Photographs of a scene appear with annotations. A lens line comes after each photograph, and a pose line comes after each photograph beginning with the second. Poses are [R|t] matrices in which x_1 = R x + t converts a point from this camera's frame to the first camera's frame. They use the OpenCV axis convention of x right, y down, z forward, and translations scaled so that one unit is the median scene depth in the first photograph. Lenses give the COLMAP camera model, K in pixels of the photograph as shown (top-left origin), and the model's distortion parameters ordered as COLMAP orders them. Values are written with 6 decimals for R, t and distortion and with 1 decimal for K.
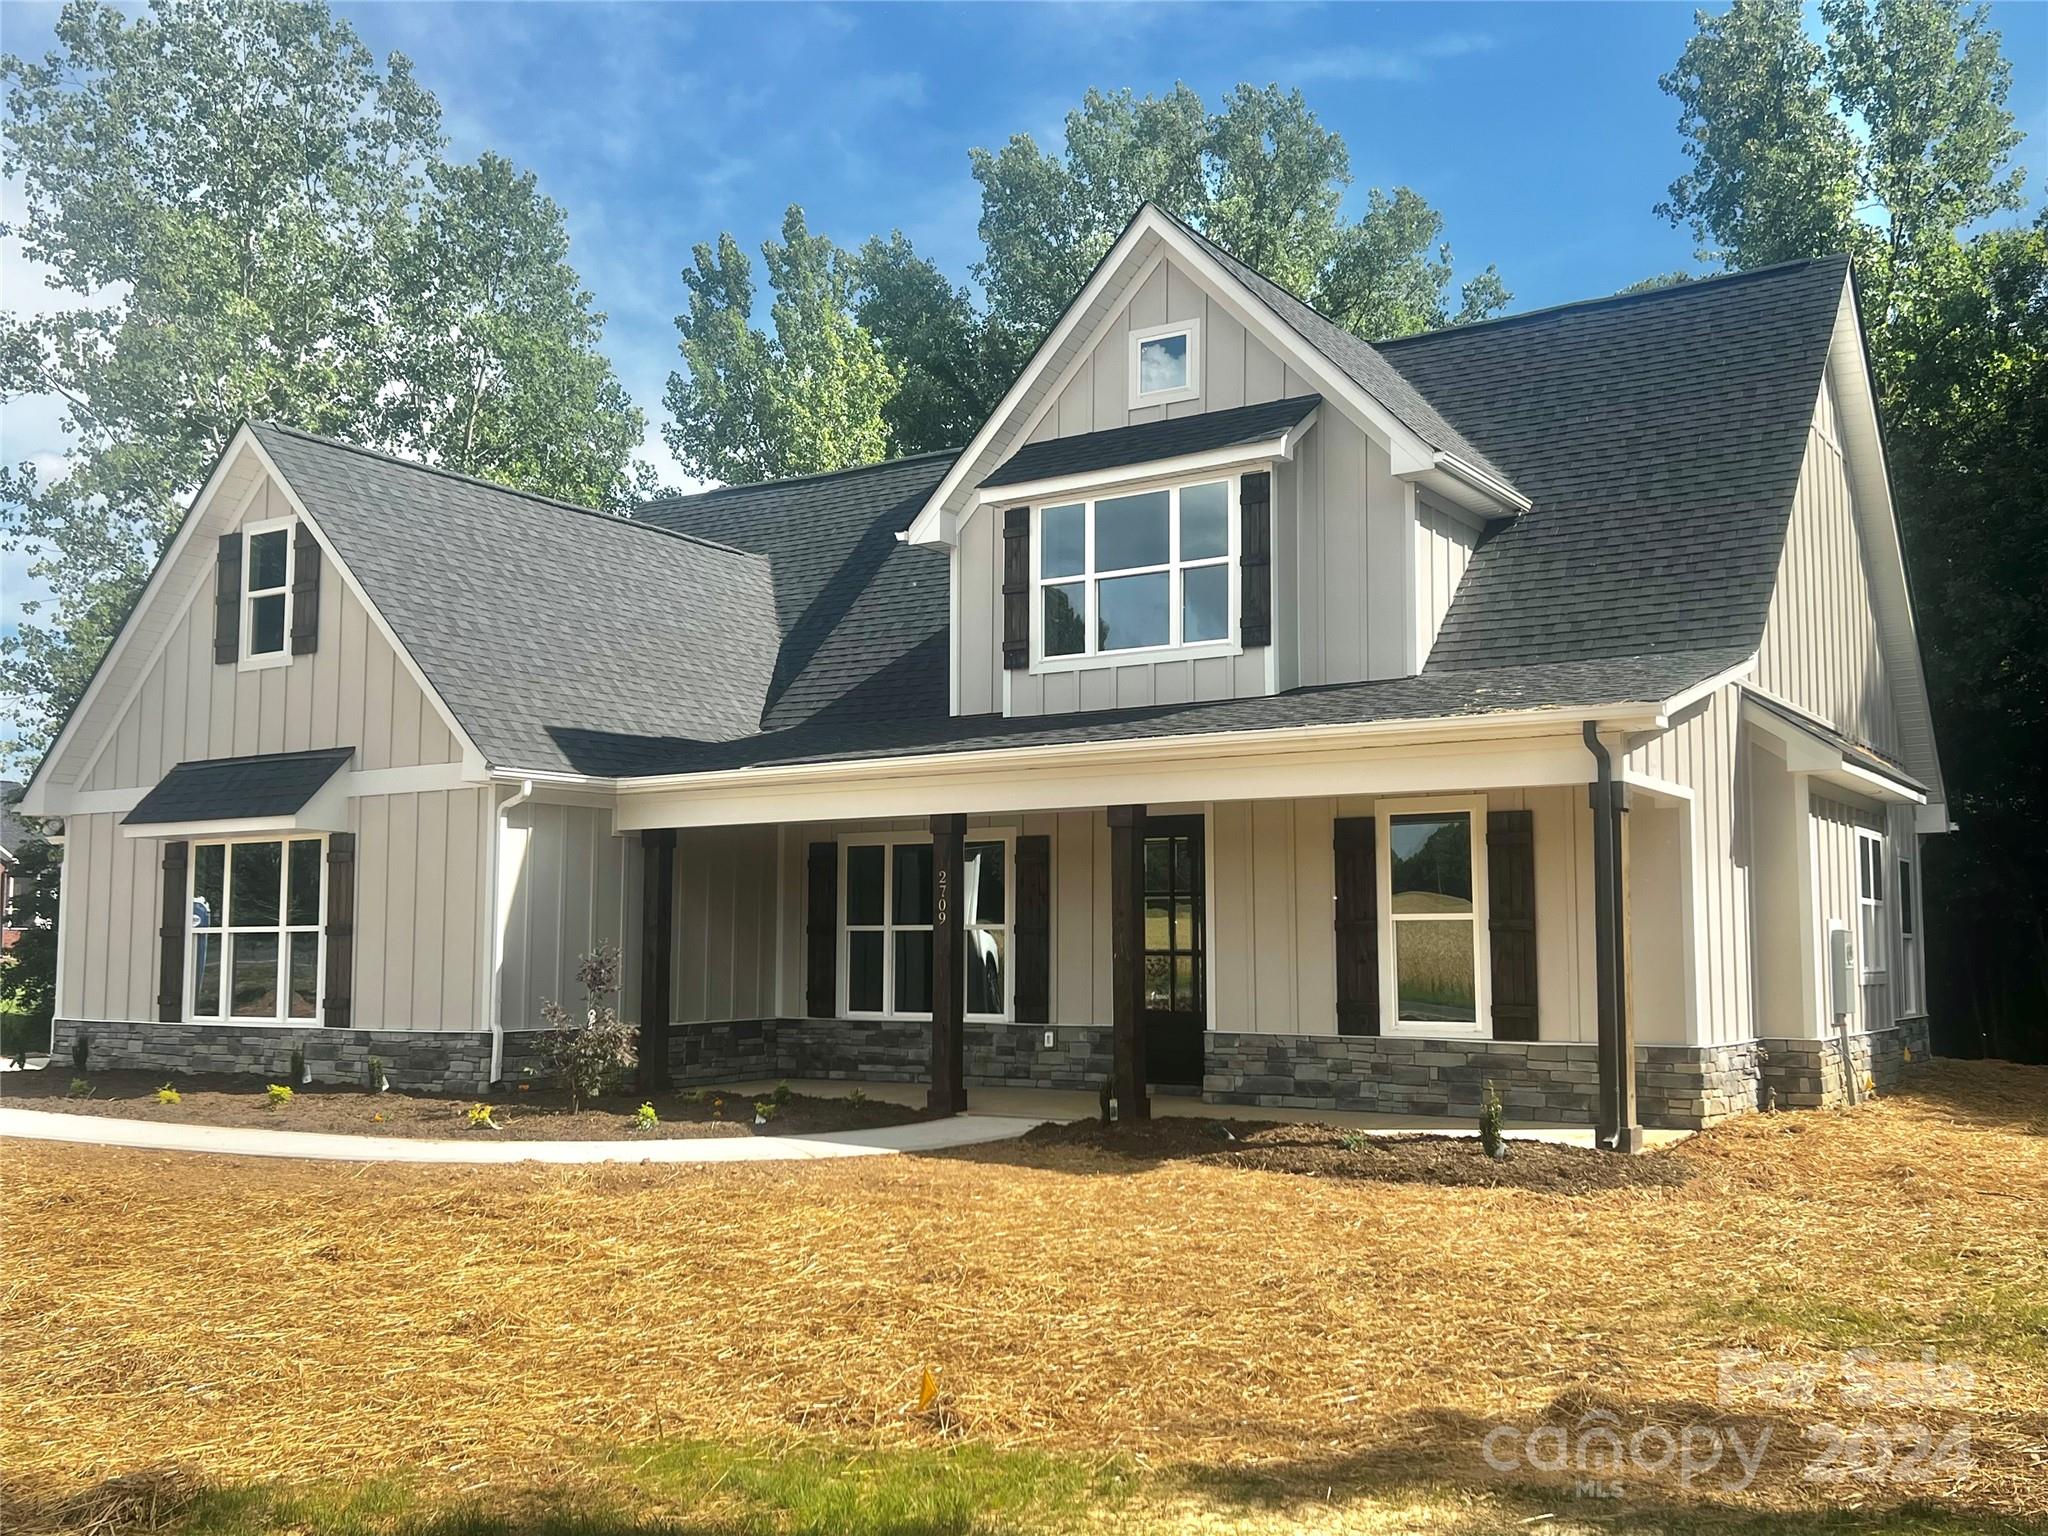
lens RADIAL K [[1944.6, 0, 1042.2], [0, 1944.6, 775.3], [0, 0, 1]] dist [0.063005, 0.000000]
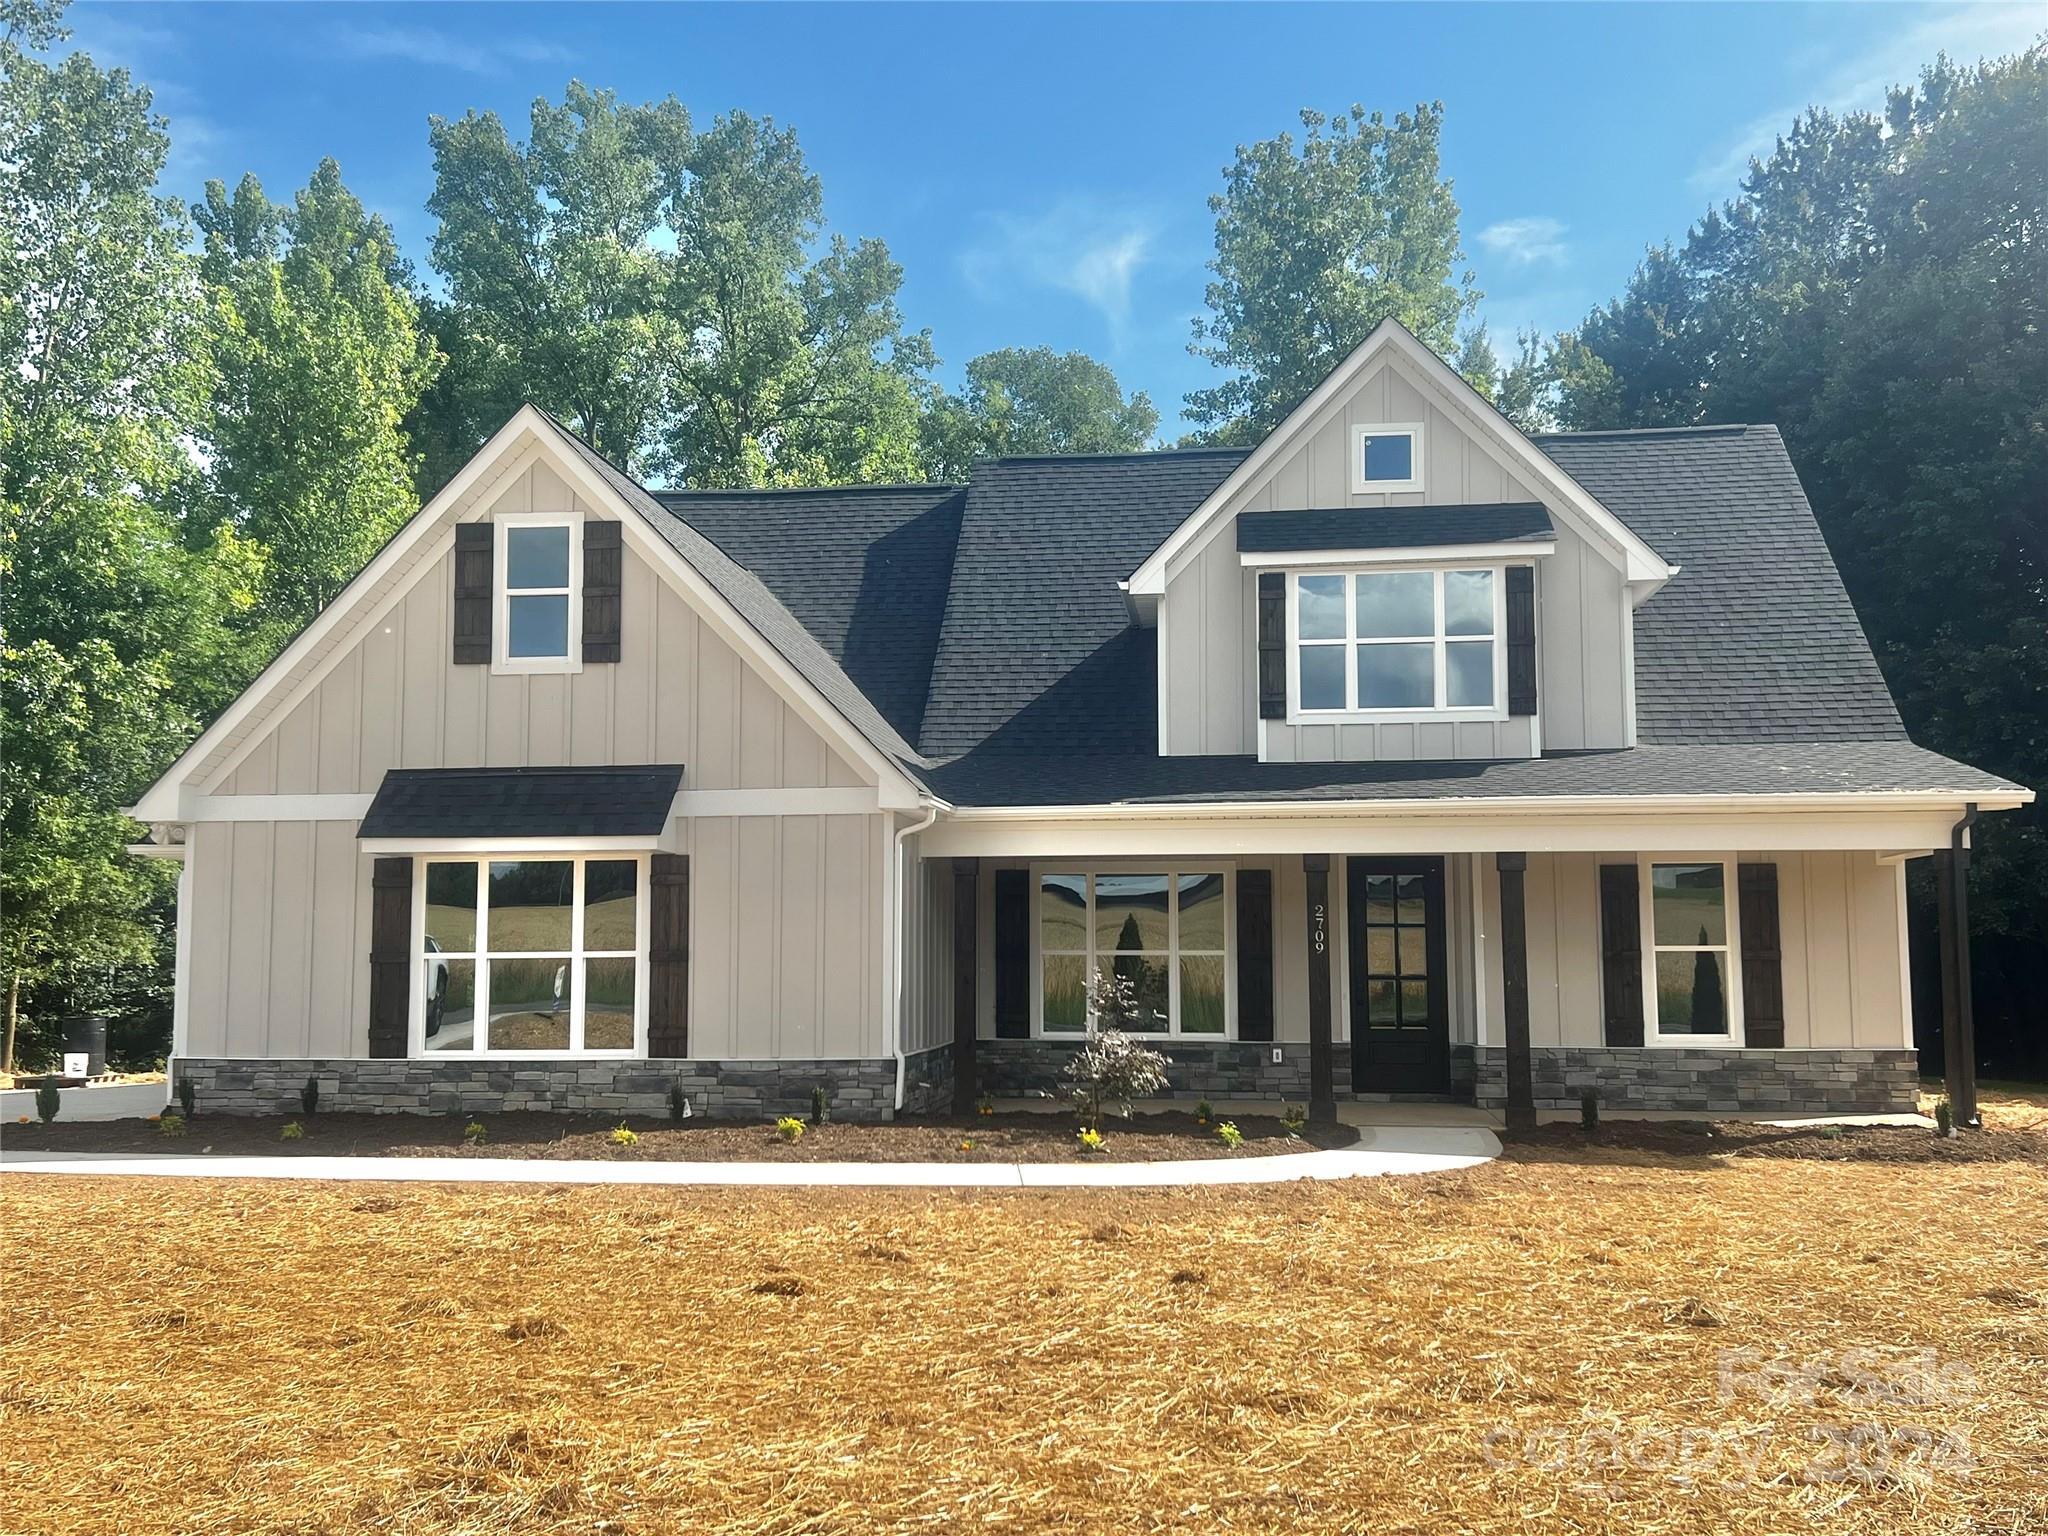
lens RADIAL K [[1944.6, 0, 1022.4], [0, 1944.6, 776.4], [0, 0, 1]] dist [0.063005, 0.000000]
pose [[0.897211, 0.039264, 0.439853, -0.617810], [-0.037228, 0.999219, -0.013261, -0.002309], [-0.440030, -0.004477, 0.897972, 0.072339]]
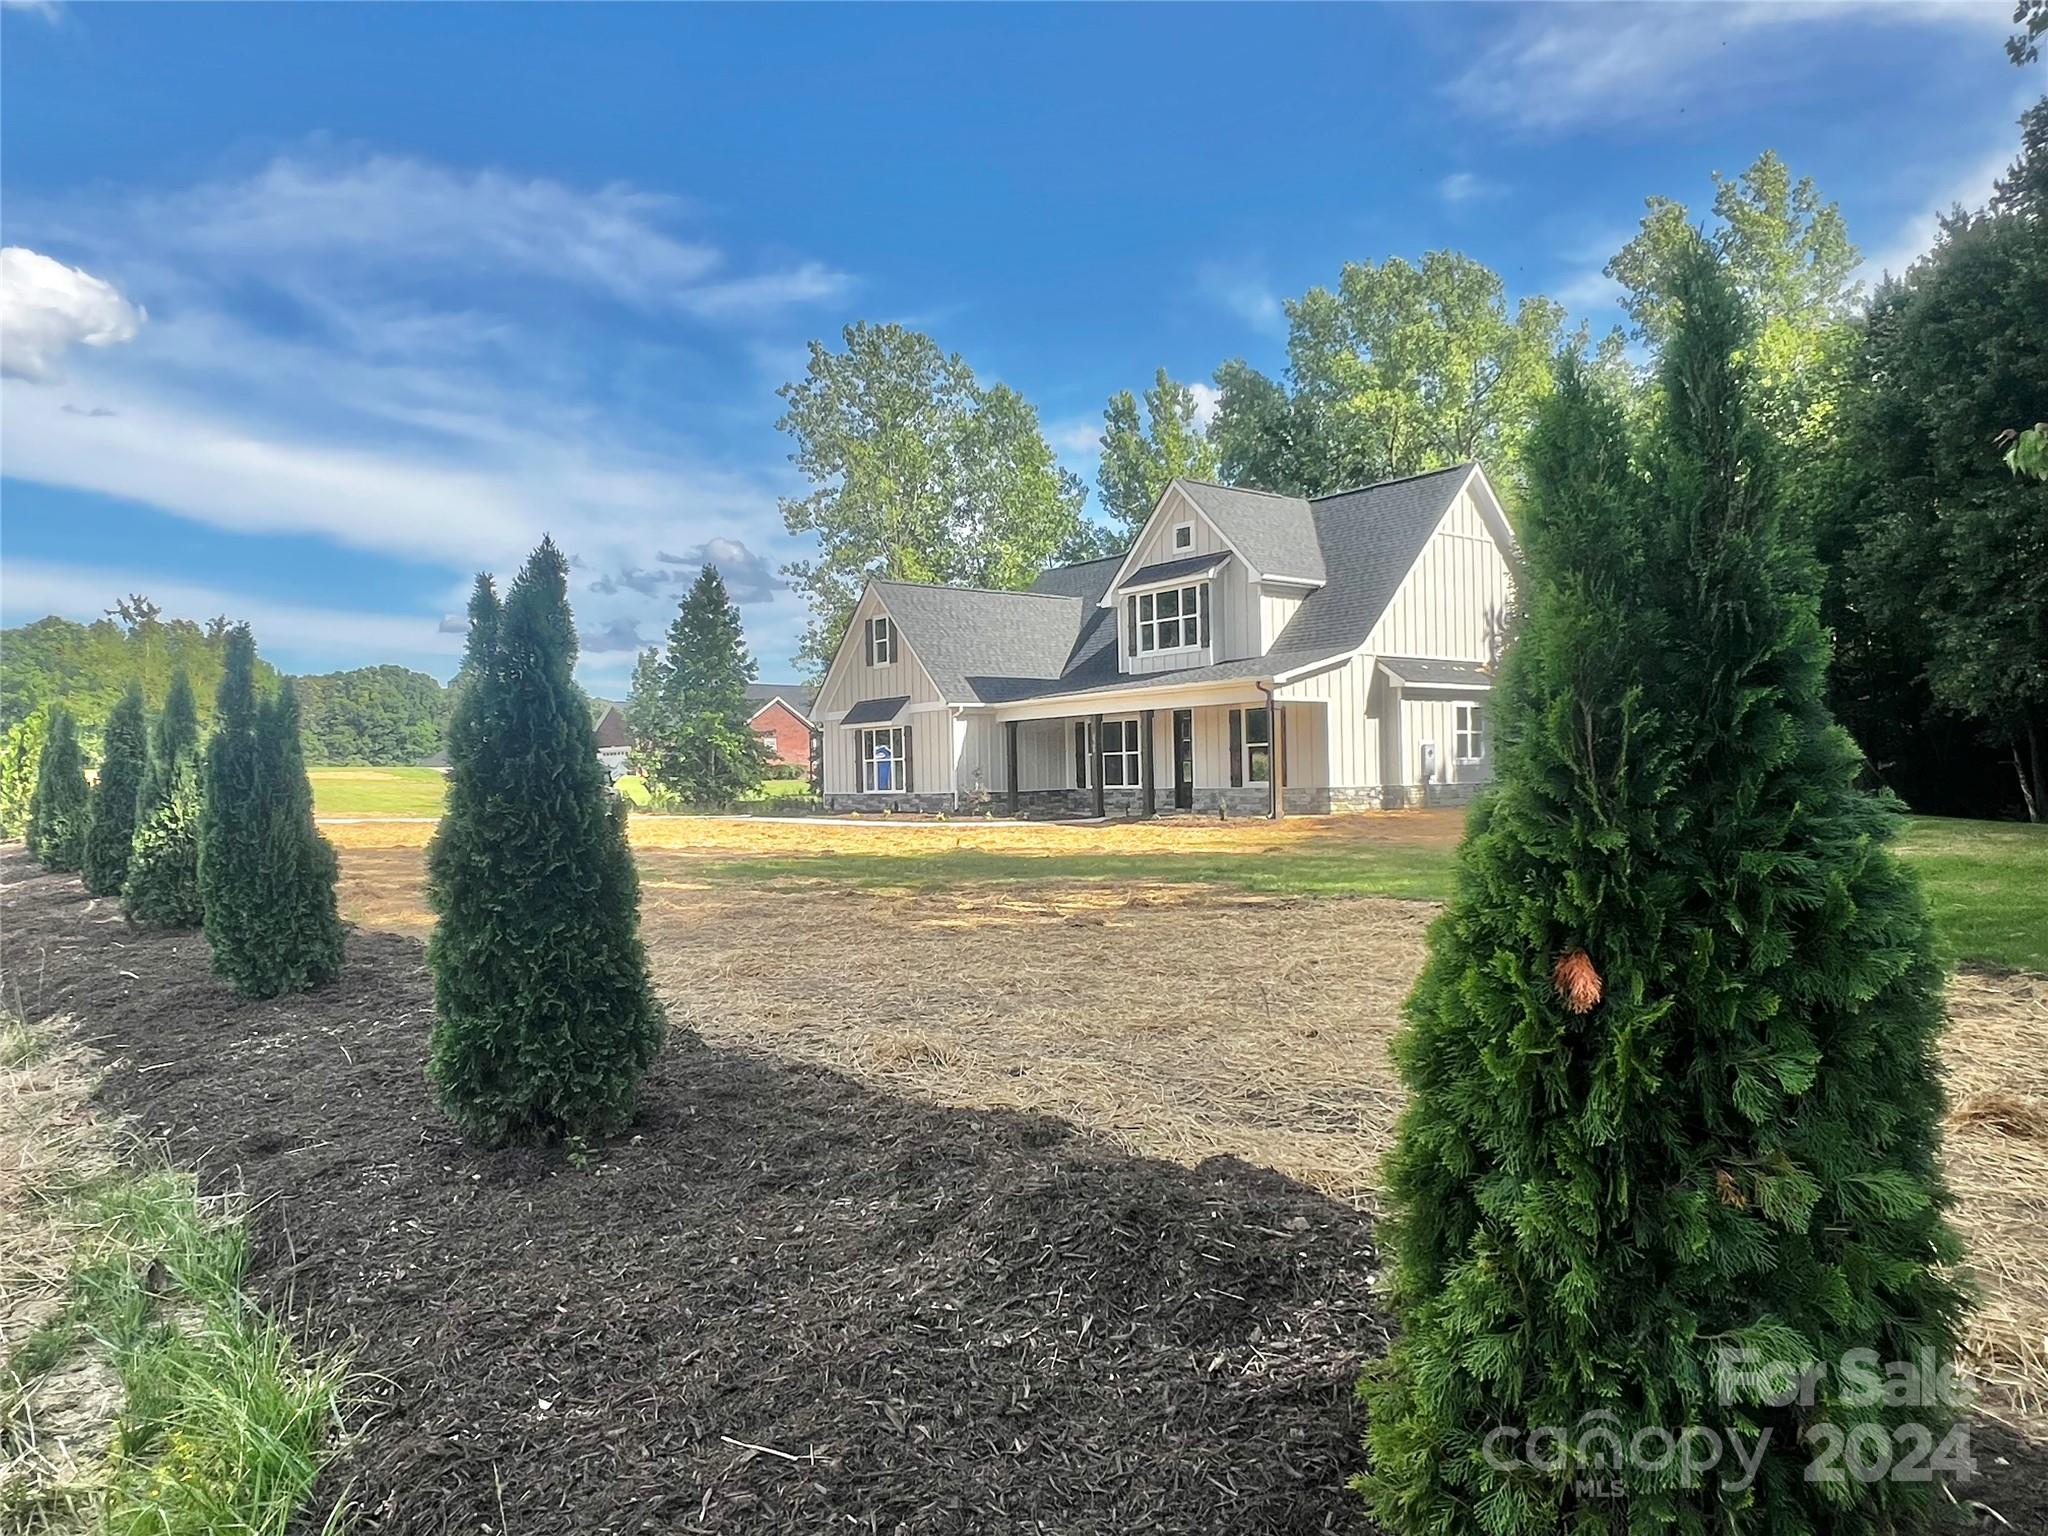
lens RADIAL K [[1323.6, 0, 1026.0], [0, 1323.6, 763.1], [0, 0, 1]] dist [-0.000591, -0.000144]
pose [[0.947621, -0.025881, -0.318346, 0.418135], [0.052195, 0.995861, 0.074407, -0.050875], [0.315102, -0.087125, 0.945050, -0.771758]]
